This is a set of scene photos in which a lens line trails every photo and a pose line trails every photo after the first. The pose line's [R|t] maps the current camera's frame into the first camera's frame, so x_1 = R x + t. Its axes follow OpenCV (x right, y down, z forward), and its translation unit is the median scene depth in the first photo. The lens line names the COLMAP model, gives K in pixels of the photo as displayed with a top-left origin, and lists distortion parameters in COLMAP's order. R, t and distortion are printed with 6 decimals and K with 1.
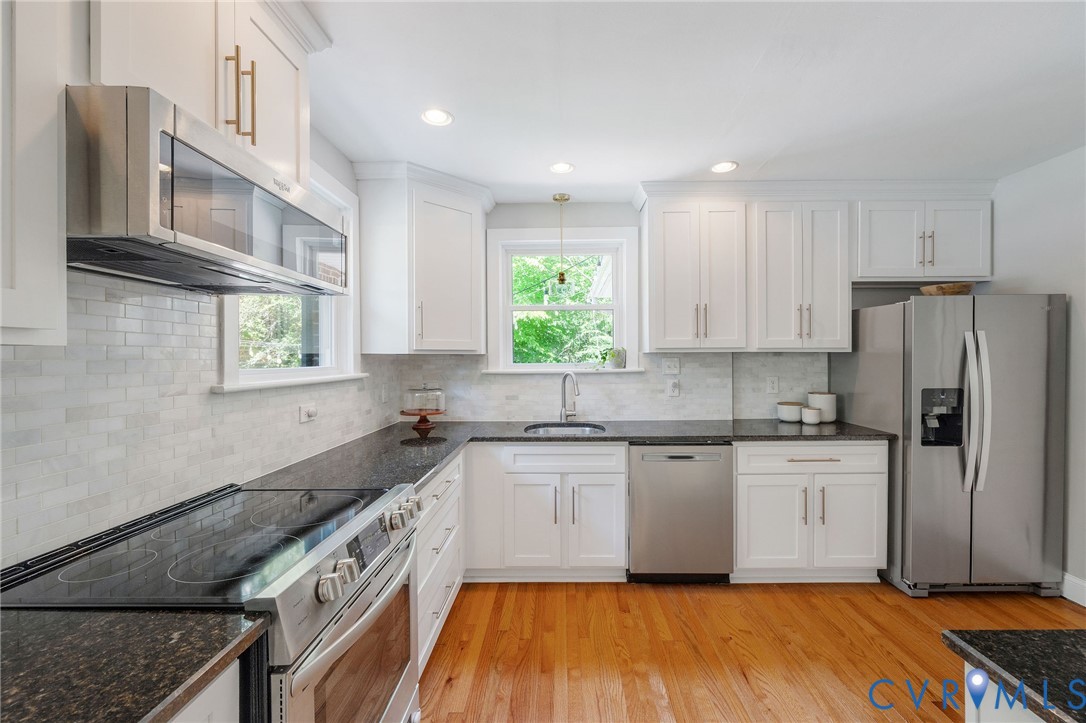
lens RADIAL K [[459.8, 0, 559.4], [0, 459.8, 357.8], [0, 0, 1]] dist [0.000276, 0.000046]
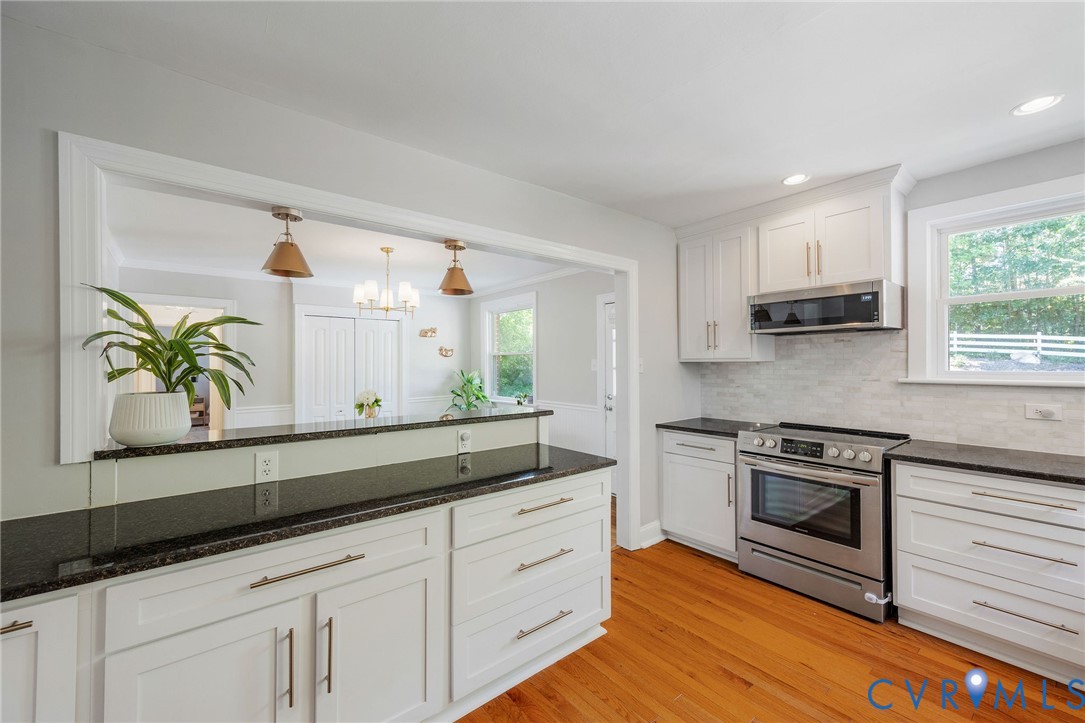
lens RADIAL K [[439.8, 0, 542.5], [0, 439.8, 361.5], [0, 0, 1]] dist [0.008186, 0.000106]
pose [[-0.771871, 0.004635, -0.635763, 0.779467], [0.008599, 0.999958, -0.003149, -0.007435], [0.635721, -0.007897, -0.771878, 0.763140]]
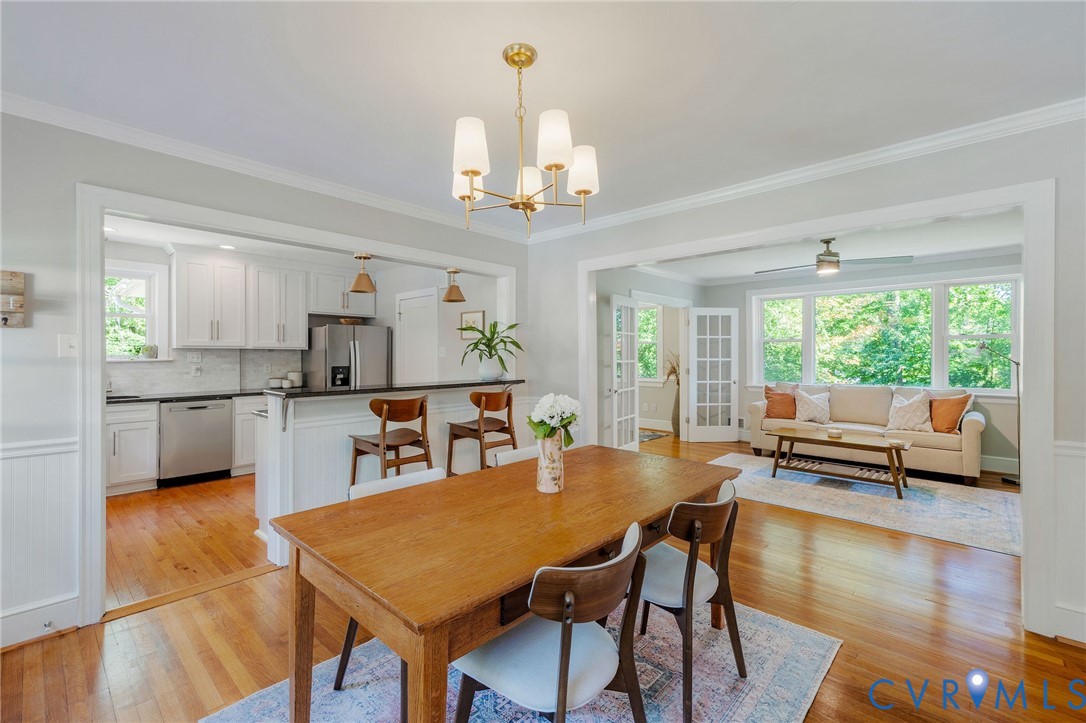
lens RADIAL K [[469.8, 0, 541.3], [0, 469.8, 355.2], [0, 0, 1]] dist [0.012647, 0.000085]
pose [[0.673858, 0.005566, 0.738840, -0.170931], [-0.002659, 0.999983, -0.005108, 0.018830], [-0.738856, 0.001478, 0.673861, -1.076703]]
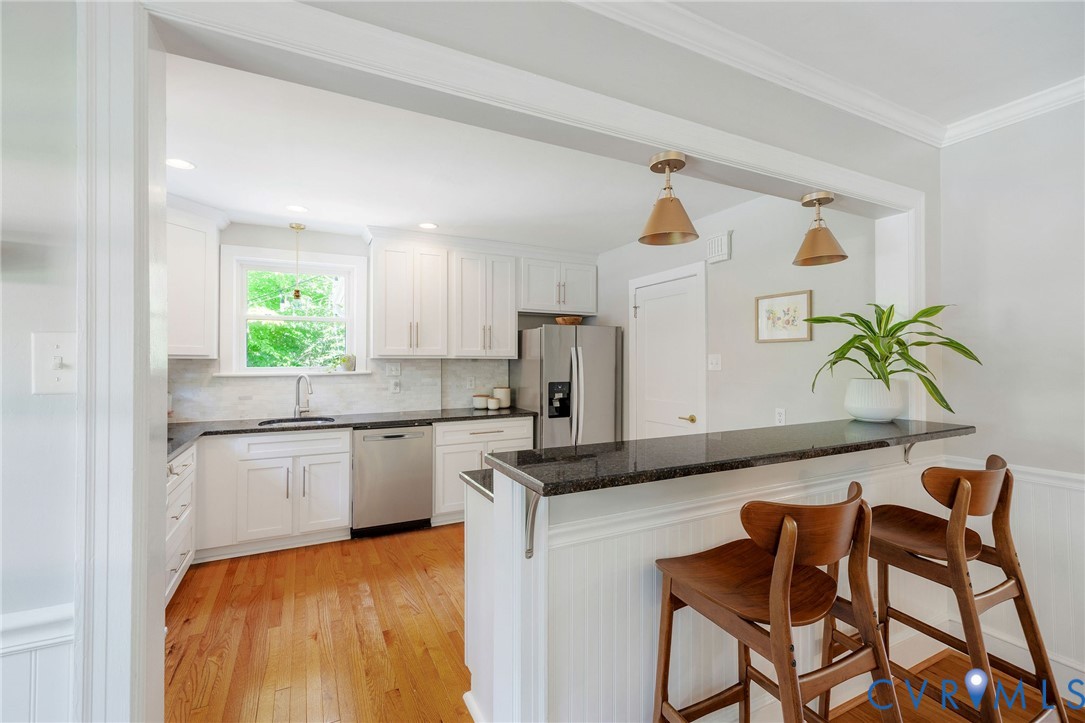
lens RADIAL K [[470.3, 0, 541.0], [0, 470.3, 354.3], [0, 0, 1]] dist [0.002964, 0.000493]
pose [[0.890738, 0.011604, 0.454369, 0.016937], [-0.003143, 0.999807, -0.019373, 0.001059], [-0.454507, 0.015828, 0.890603, -0.382461]]
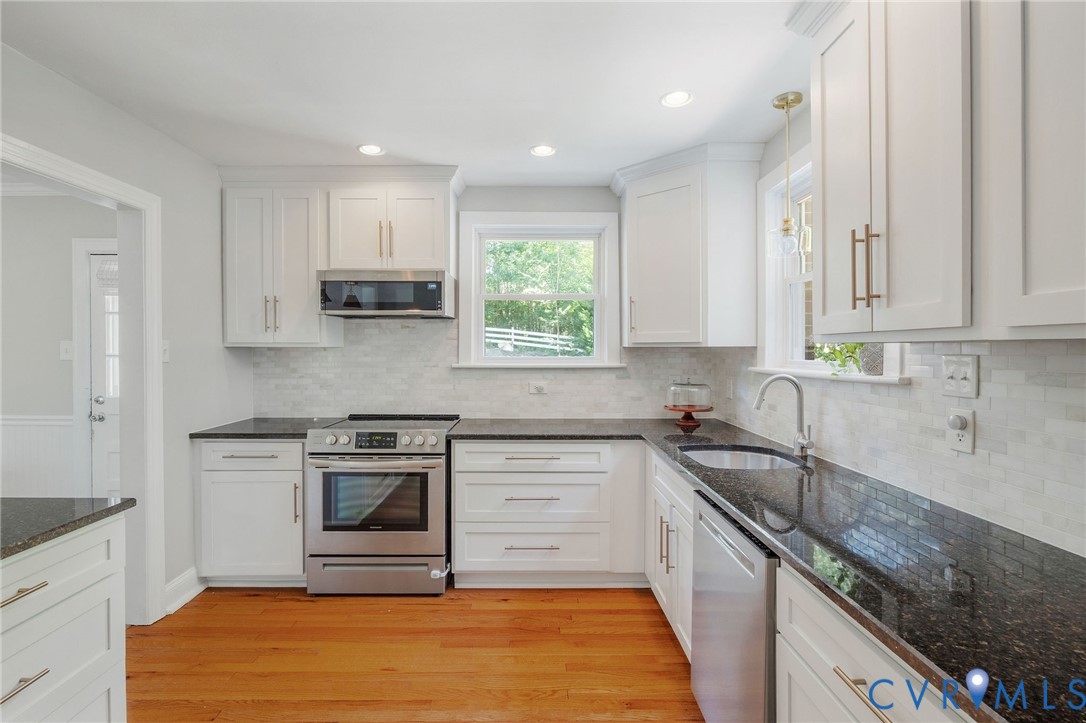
lens RADIAL K [[501.1, 0, 538.9], [0, 501.1, 355.4], [0, 0, 1]] dist [-0.010035, 0.000673]
pose [[0.015381, 0.016361, -0.999748, 0.756545], [-0.002024, 0.999865, 0.016332, -0.007018], [0.999880, 0.001772, 0.015412, 0.701841]]
